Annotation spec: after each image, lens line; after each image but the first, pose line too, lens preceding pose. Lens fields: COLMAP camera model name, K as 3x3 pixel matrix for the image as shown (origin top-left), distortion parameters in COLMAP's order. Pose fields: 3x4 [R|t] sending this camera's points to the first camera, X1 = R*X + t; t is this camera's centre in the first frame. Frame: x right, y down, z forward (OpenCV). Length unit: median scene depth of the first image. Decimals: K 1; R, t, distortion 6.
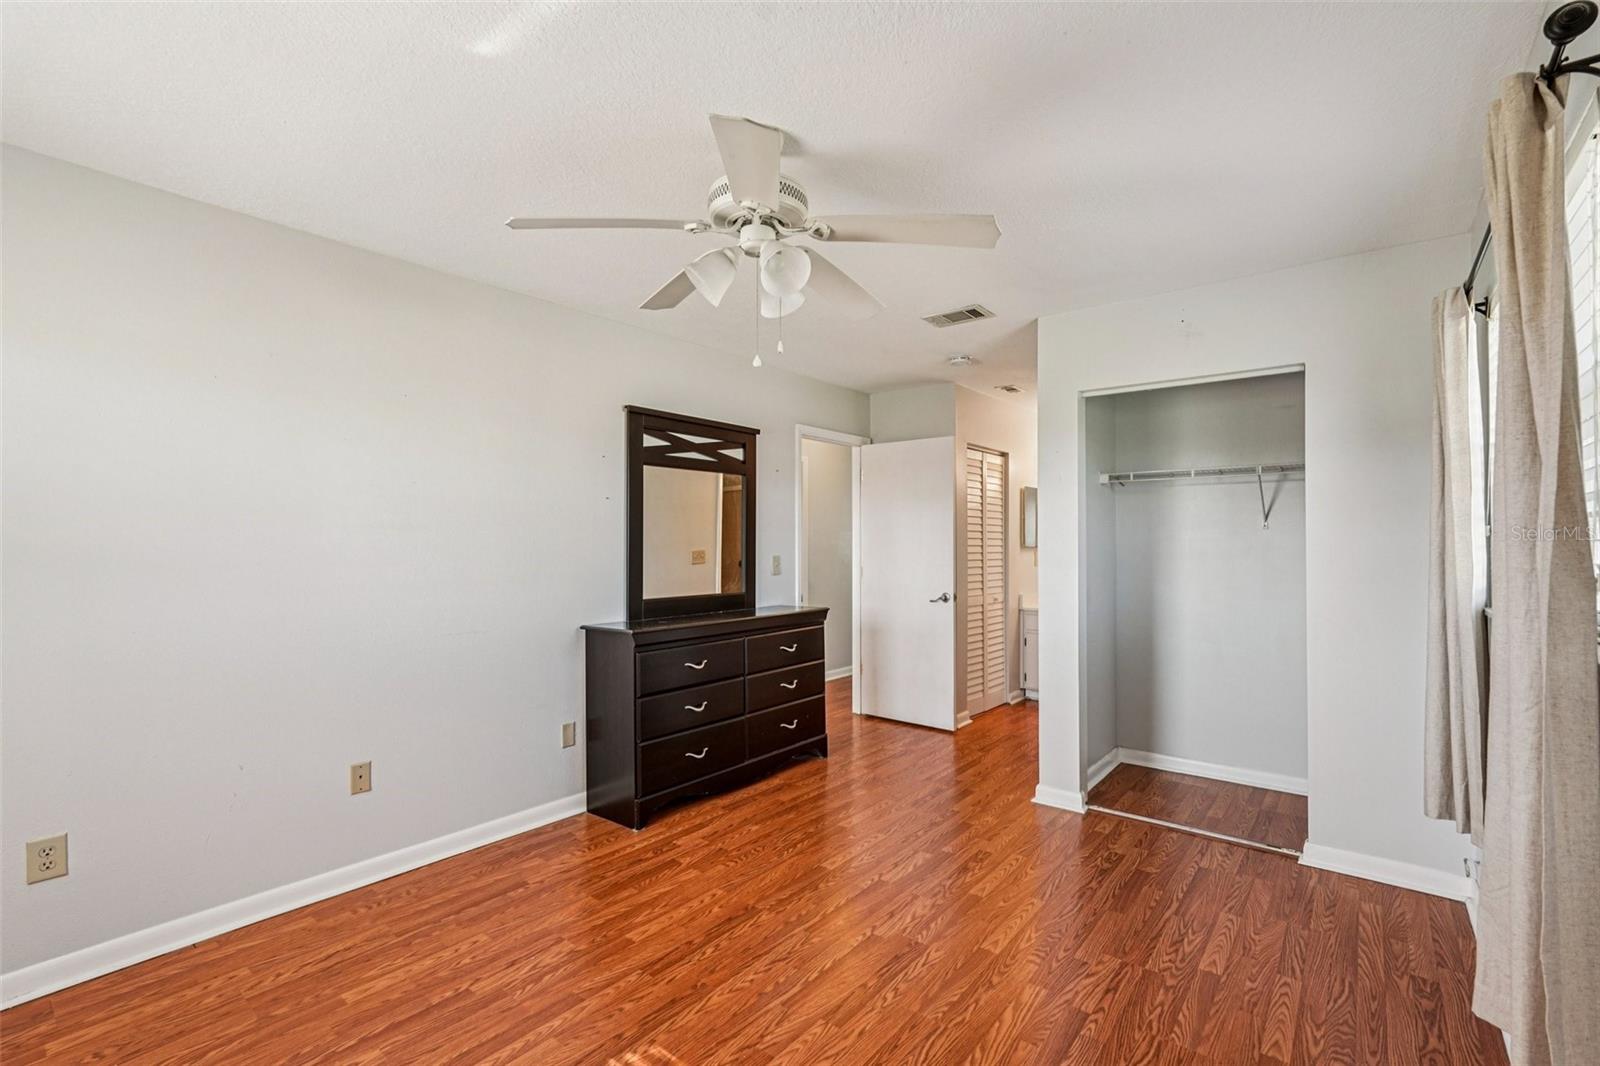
lens RADIAL K [[702.4, 0, 809.3], [0, 702.4, 531.4], [0, 0, 1]] dist [-0.009341, 0.004216]
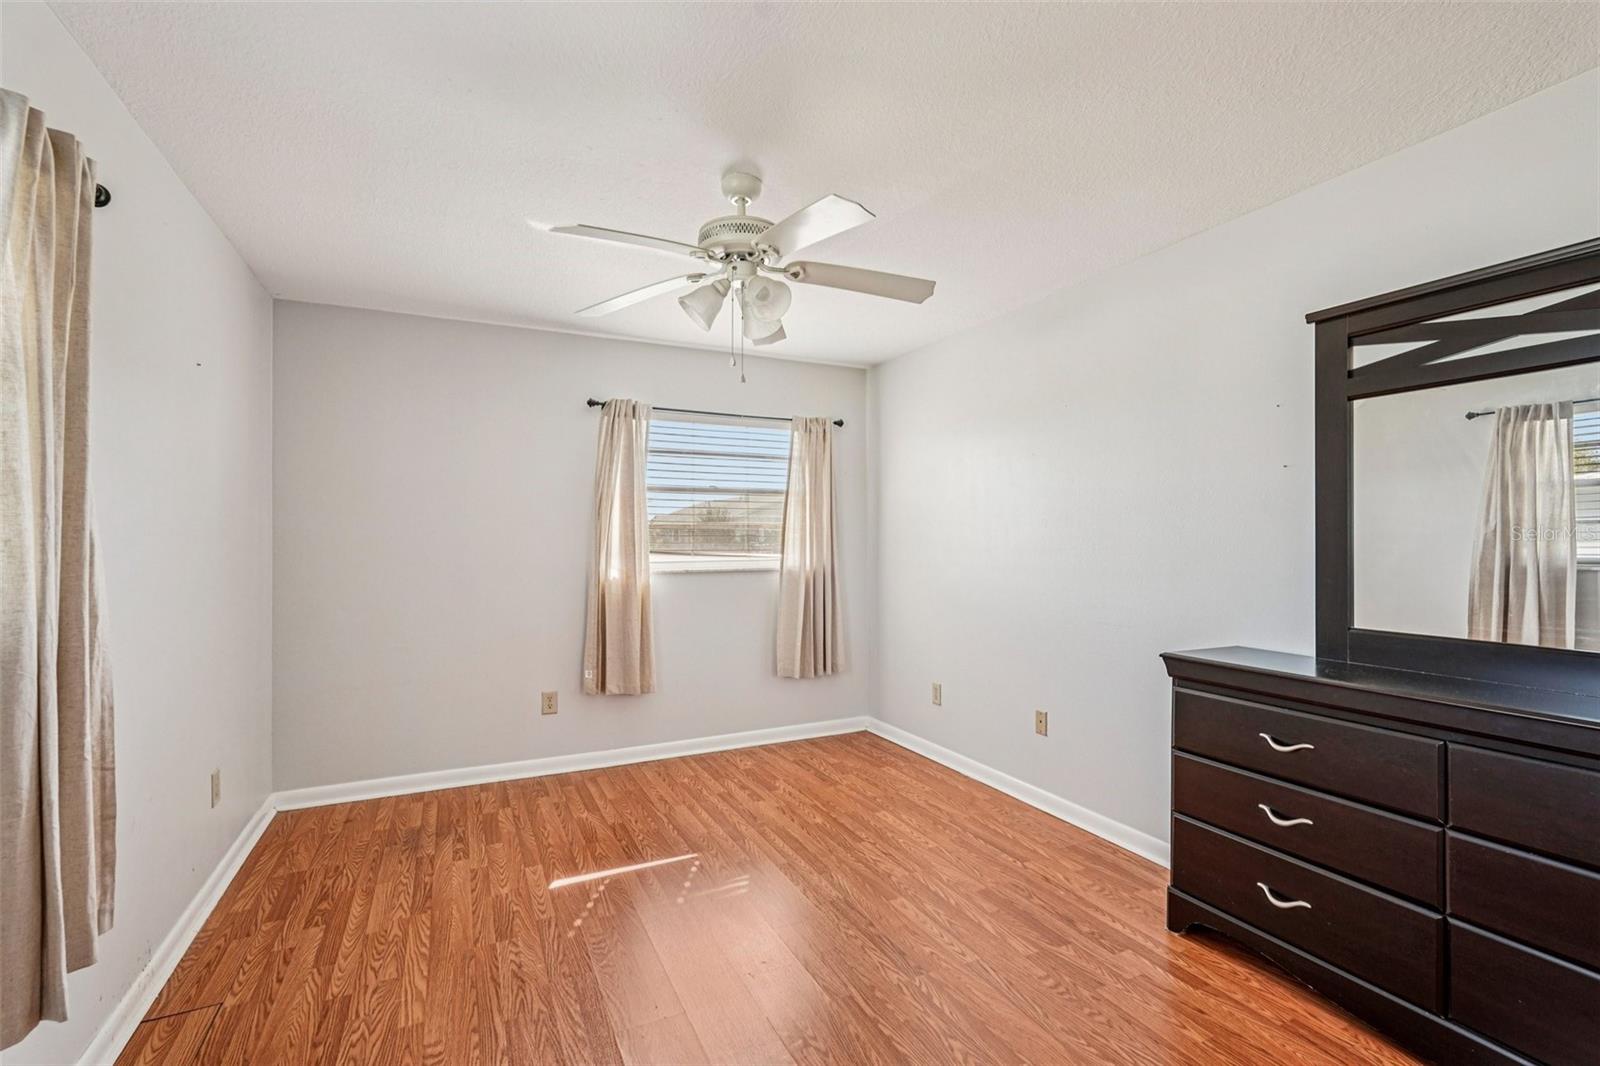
lens RADIAL K [[702.4, 0, 794.2], [0, 702.4, 531.6], [0, 0, 1]] dist [-0.009341, 0.004216]
pose [[-0.425863, -0.006109, -0.904767, 0.759918], [0.018373, 0.999713, -0.015398, 0.024931], [0.904601, -0.023181, -0.425628, 1.269219]]
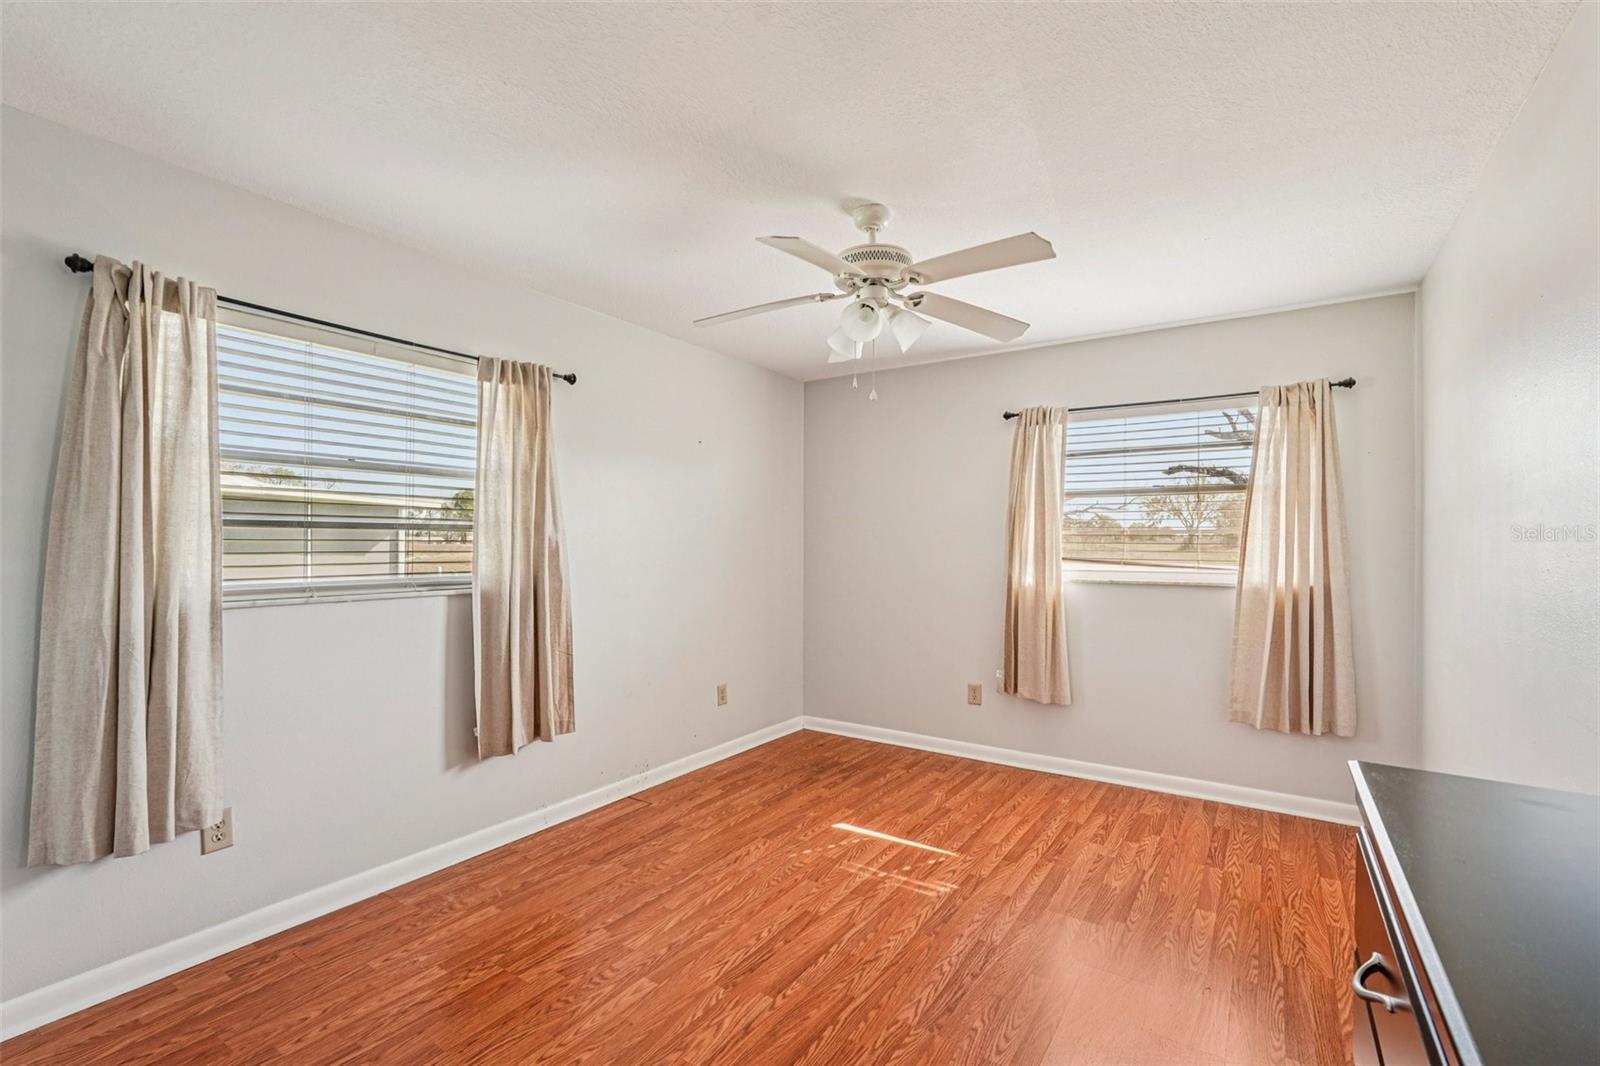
lens RADIAL K [[702.4, 0, 821.6], [0, 702.4, 542.1], [0, 0, 1]] dist [-0.009341, 0.004216]
pose [[-0.994508, -0.001180, -0.104655, 0.118571], [0.000931, 0.999797, -0.020119, 0.032816], [0.104658, -0.020106, -0.994305, 1.795278]]
